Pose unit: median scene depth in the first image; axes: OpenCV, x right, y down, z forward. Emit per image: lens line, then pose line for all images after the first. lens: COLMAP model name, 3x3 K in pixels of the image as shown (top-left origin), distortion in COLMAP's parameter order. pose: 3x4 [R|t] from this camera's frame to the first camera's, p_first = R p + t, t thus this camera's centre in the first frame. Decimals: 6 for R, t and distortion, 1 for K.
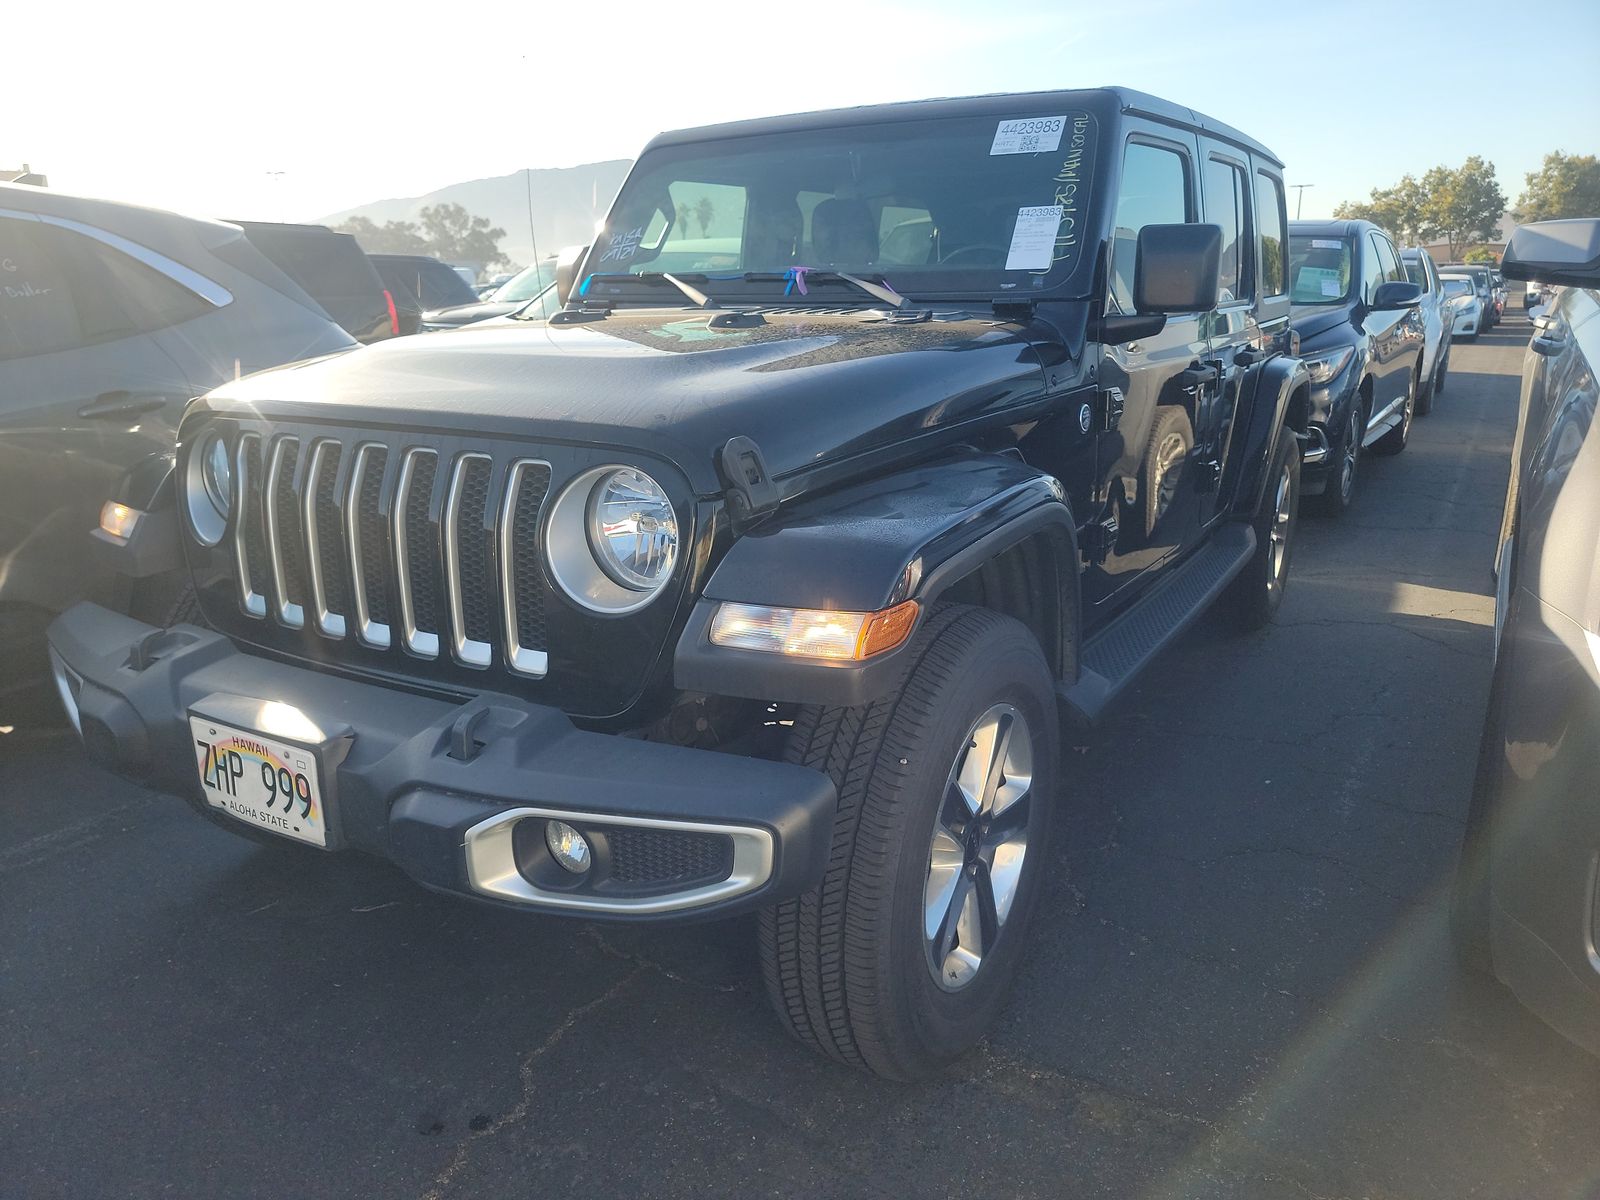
lens RADIAL K [[1123.9, 0, 800.0], [0, 1123.9, 600.0], [0, 0, 1]] dist [0.045985, -0.064524]
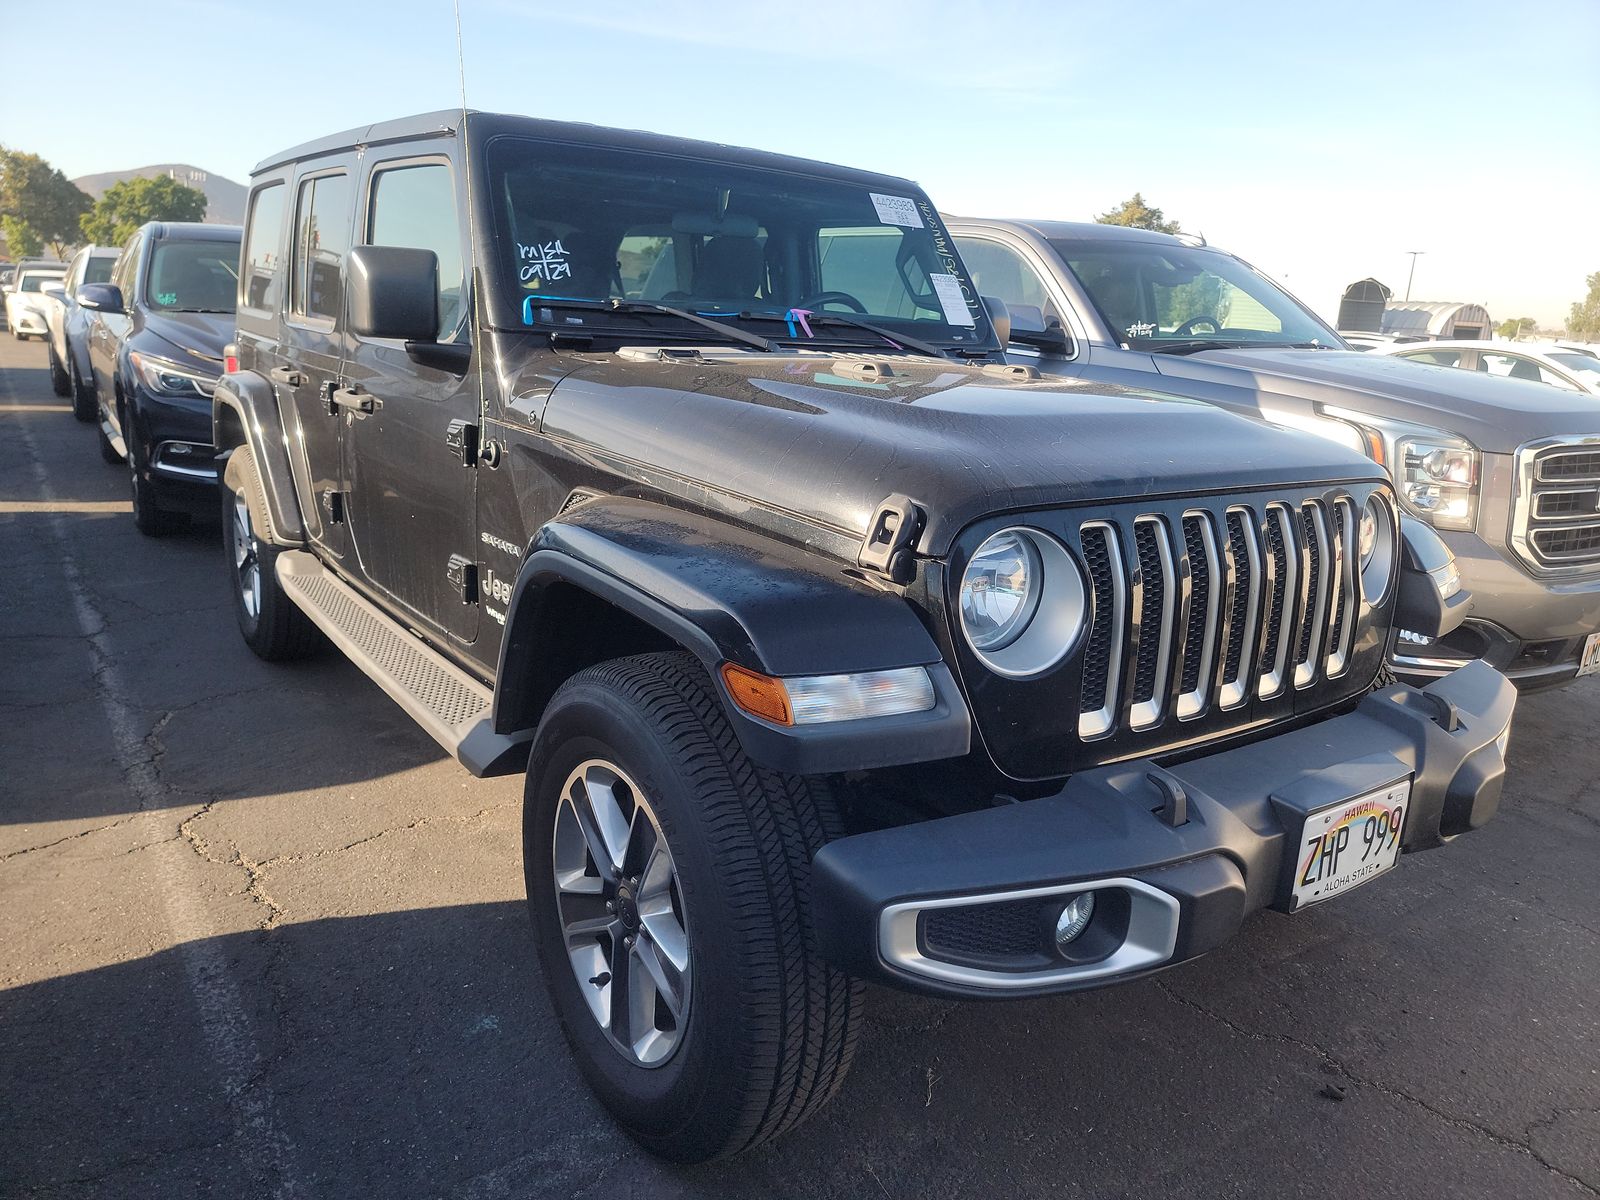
lens RADIAL K [[1094.7, 0, 808.5], [0, 1094.7, 613.4], [0, 0, 1]] dist [0.062378, -0.052950]
pose [[0.410775, -0.200398, 0.889441, -1.481300], [0.192437, 0.972625, 0.130266, -0.254596], [-0.891197, 0.117651, 0.438094, 0.957029]]
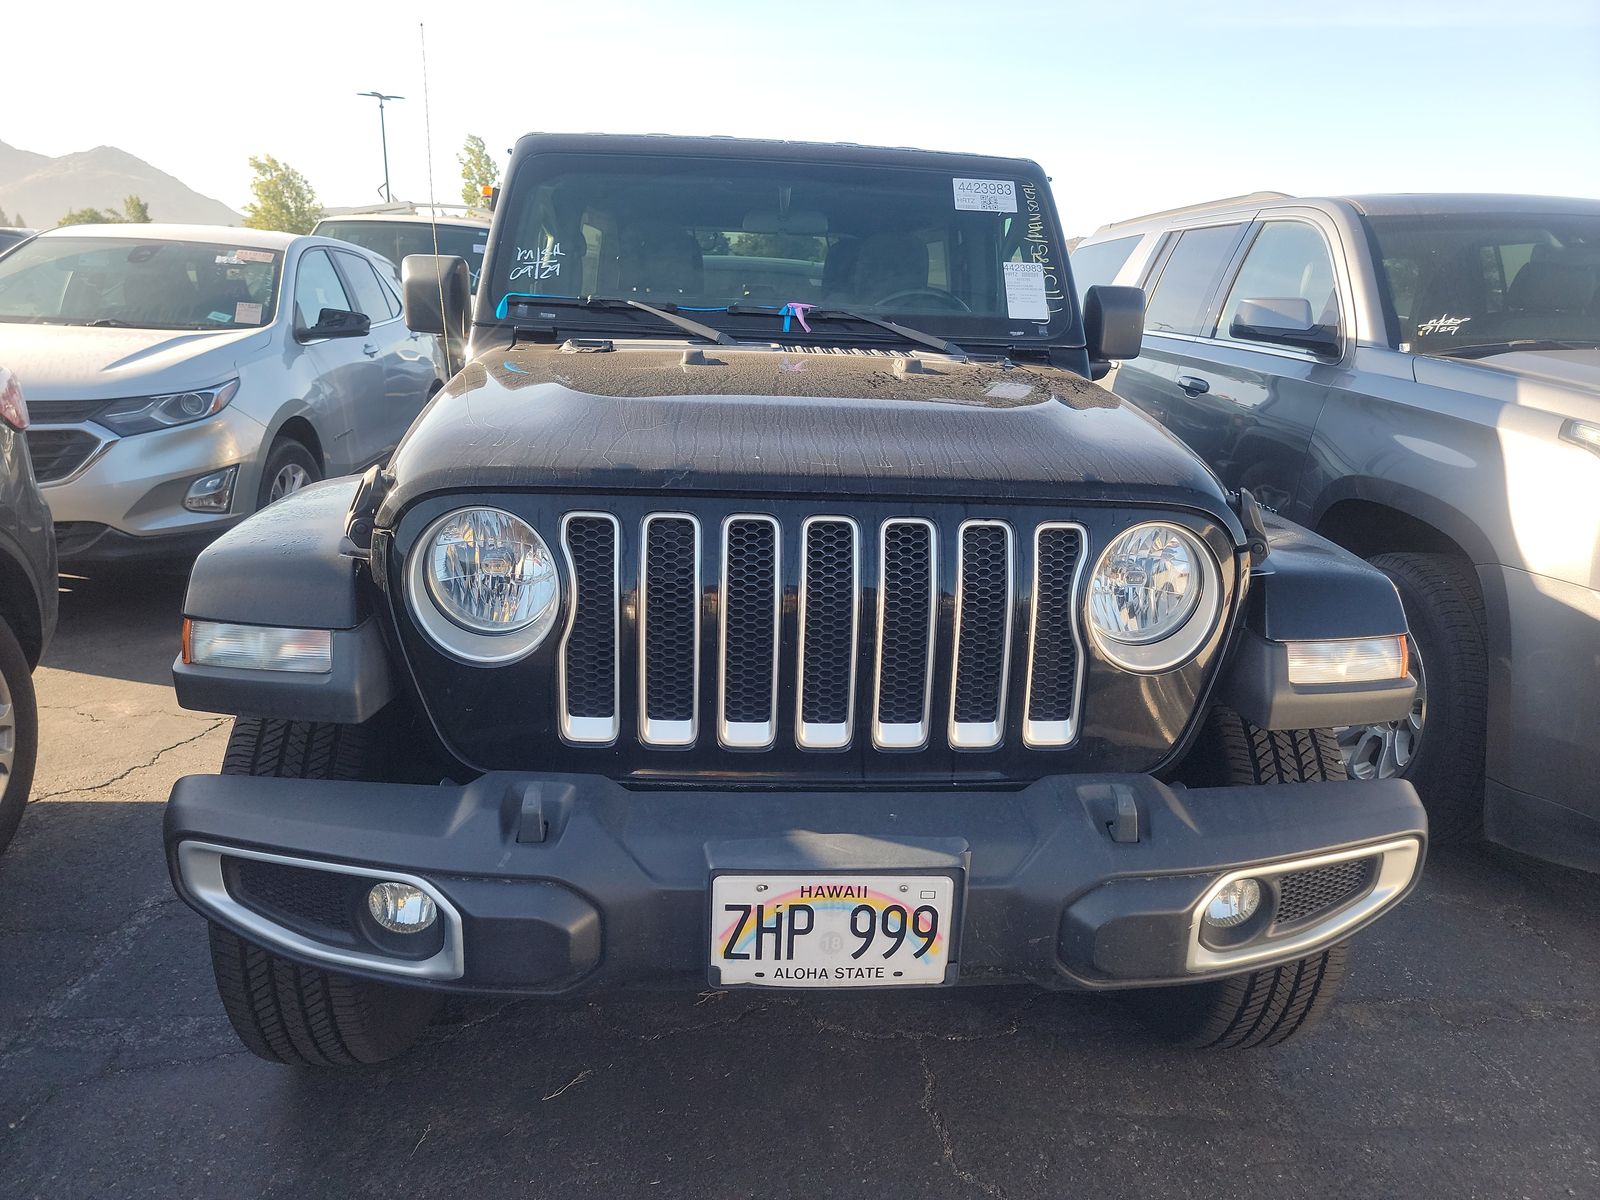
lens RADIAL K [[1094.7, 0, 808.5], [0, 1094.7, 613.4], [0, 0, 1]] dist [0.062378, -0.052950]
pose [[0.820941, -0.107489, 0.560804, -0.897549], [0.105963, 0.993741, 0.035354, -0.096971], [-0.561094, 0.030401, 0.827193, 0.339910]]
